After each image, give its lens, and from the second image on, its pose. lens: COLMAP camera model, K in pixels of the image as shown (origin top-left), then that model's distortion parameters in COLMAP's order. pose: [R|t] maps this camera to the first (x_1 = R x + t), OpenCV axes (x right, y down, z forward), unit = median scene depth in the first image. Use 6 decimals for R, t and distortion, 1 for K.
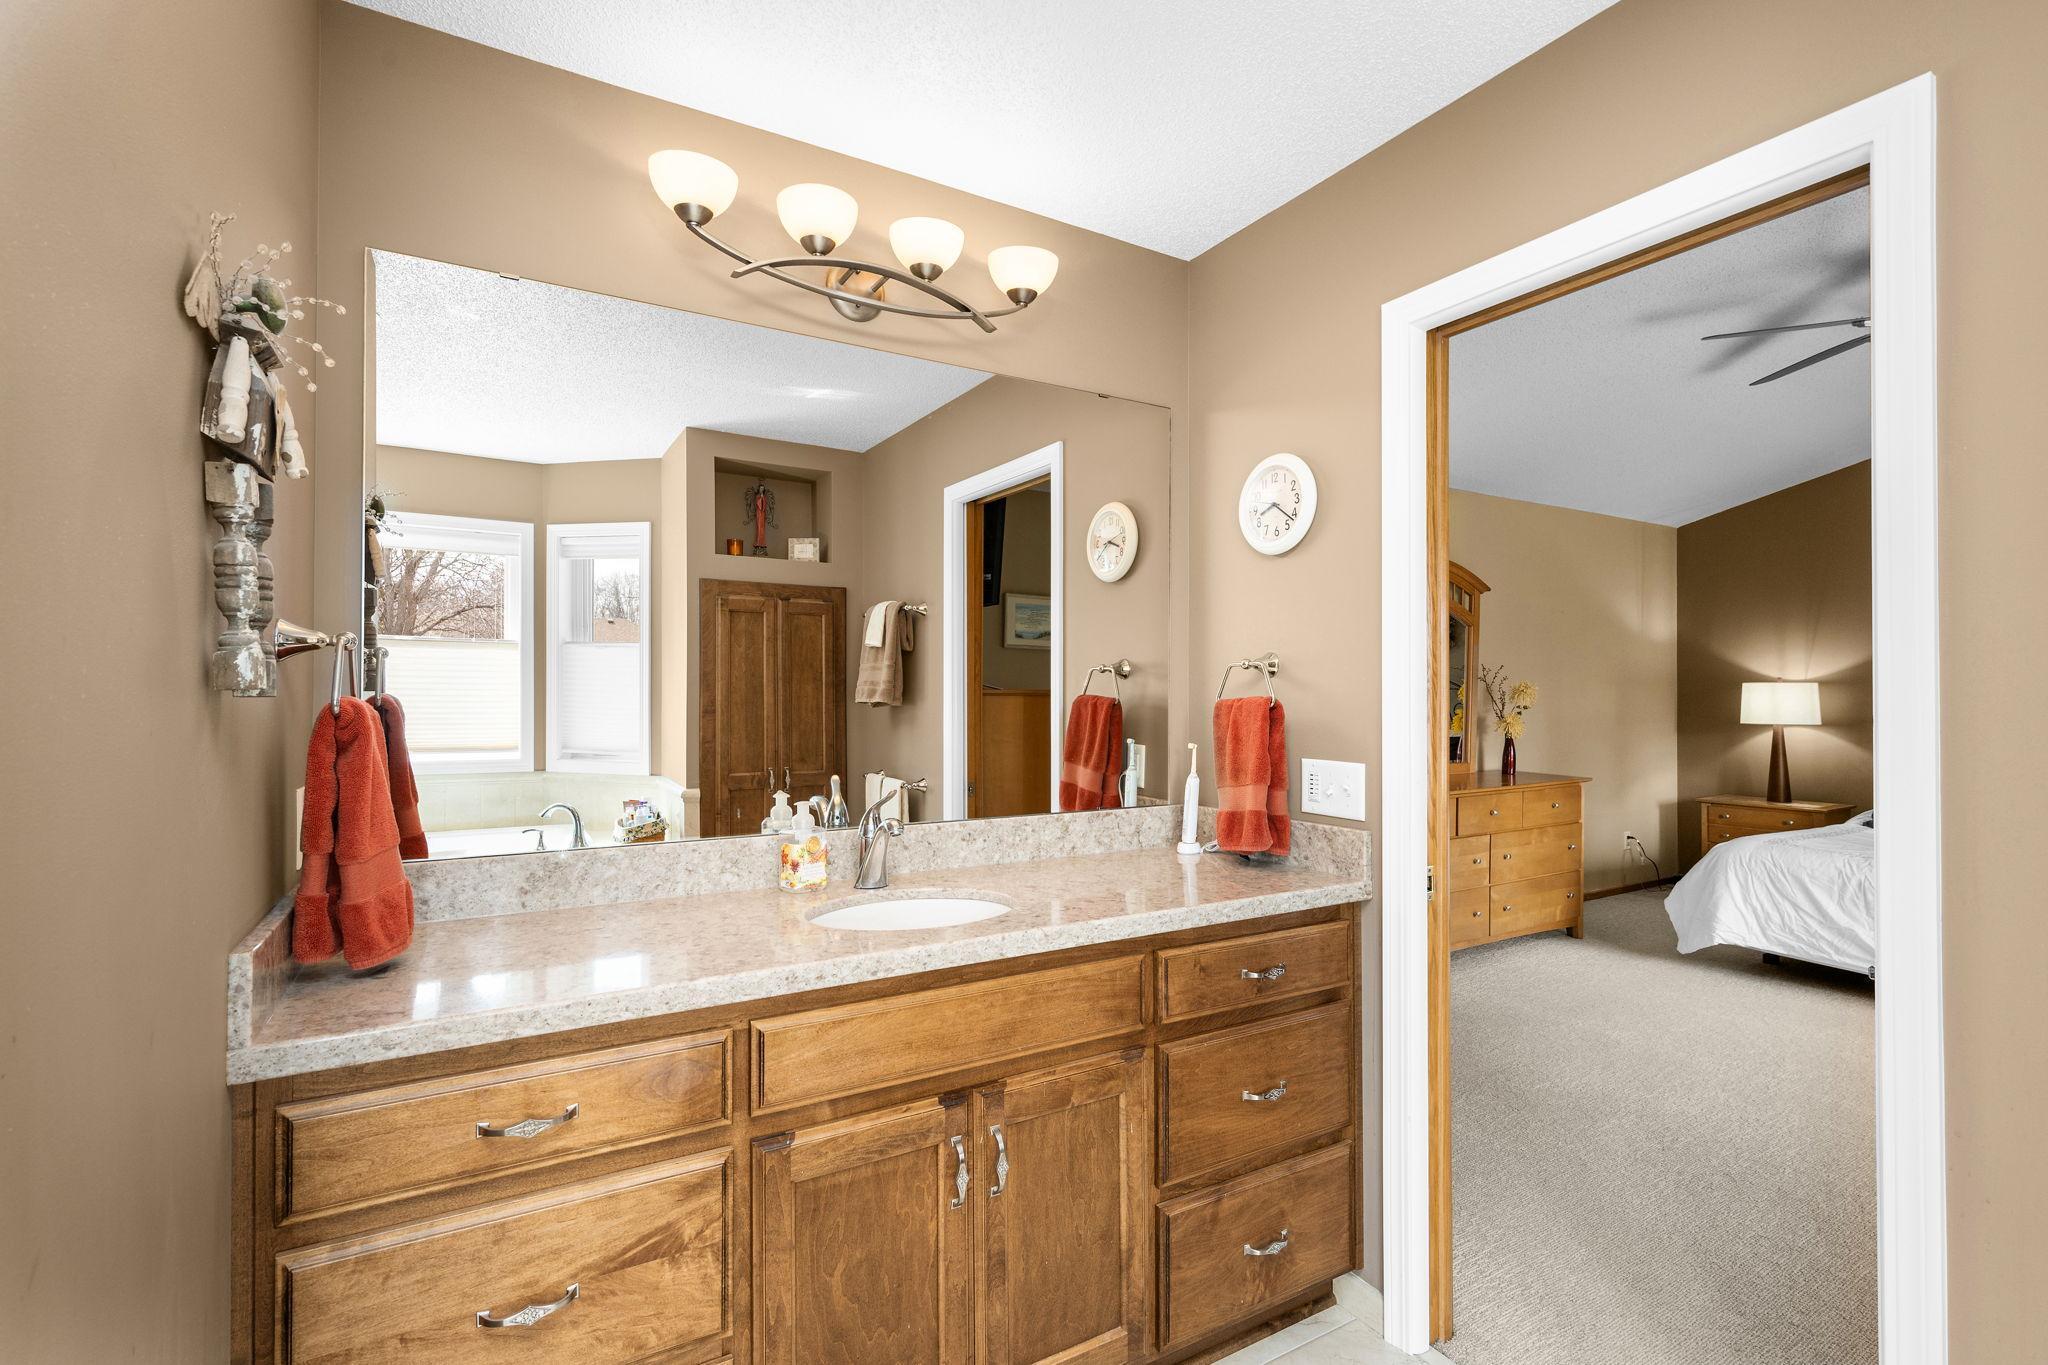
lens RADIAL K [[977.9, 0, 1025.9], [0, 977.9, 684.2], [0, 0, 1]] dist [-0.001729, 0.000807]
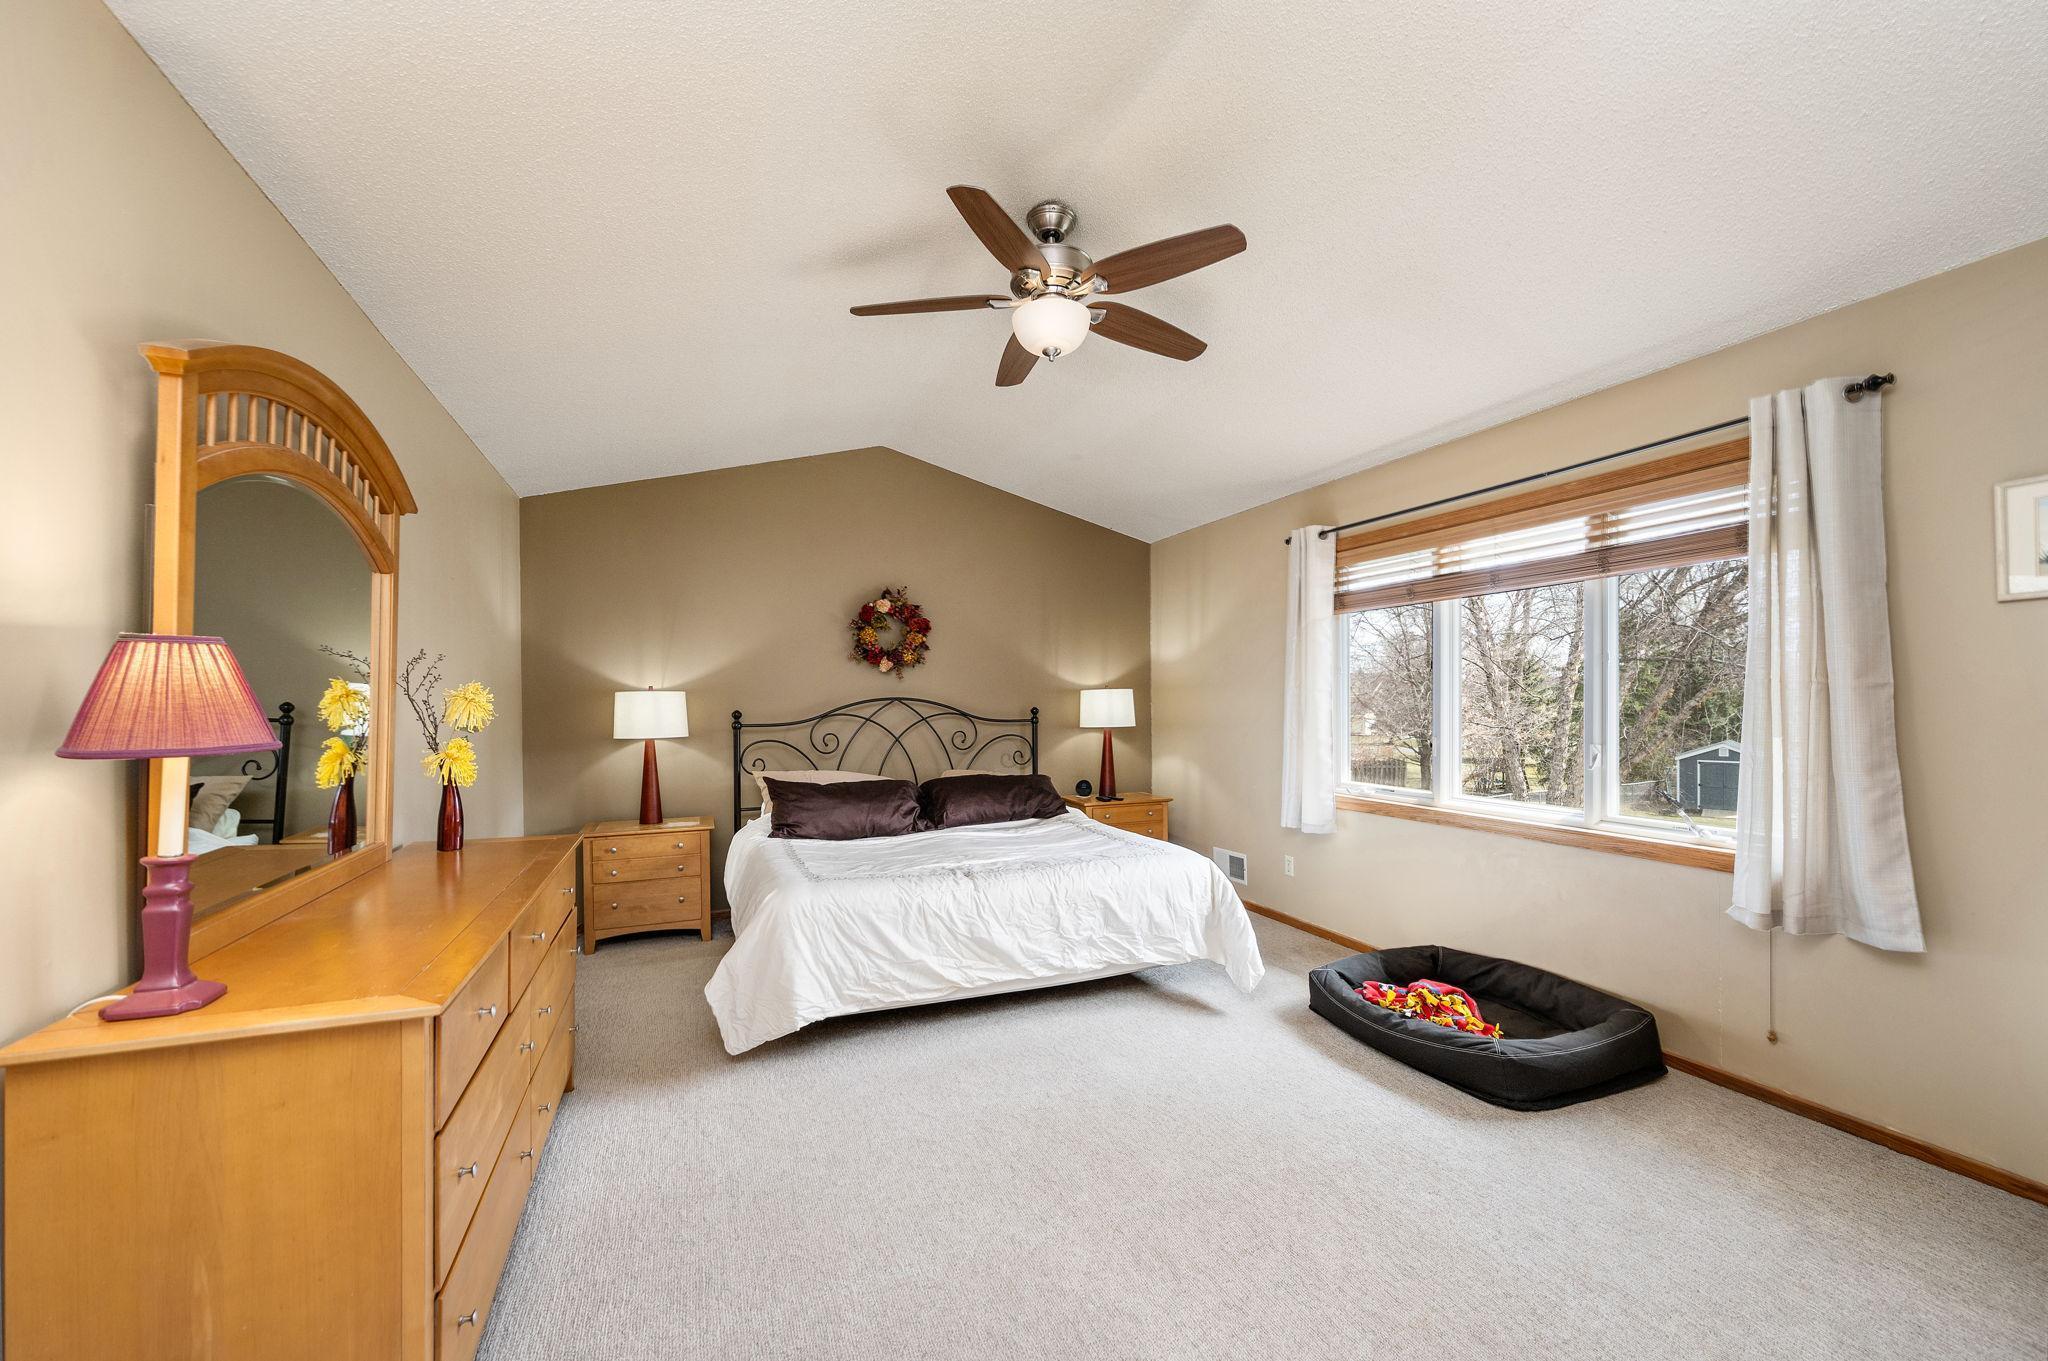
lens RADIAL K [[824.0, 0, 1030.0], [0, 824.0, 686.1], [0, 0, 1]] dist [-0.000121, -0.000083]
pose [[0.149836, 0.020819, 0.988492, 0.074859], [-0.003115, 0.999783, -0.020585, 0.008581], [-0.988706, 0.000005, 0.149869, 0.601556]]
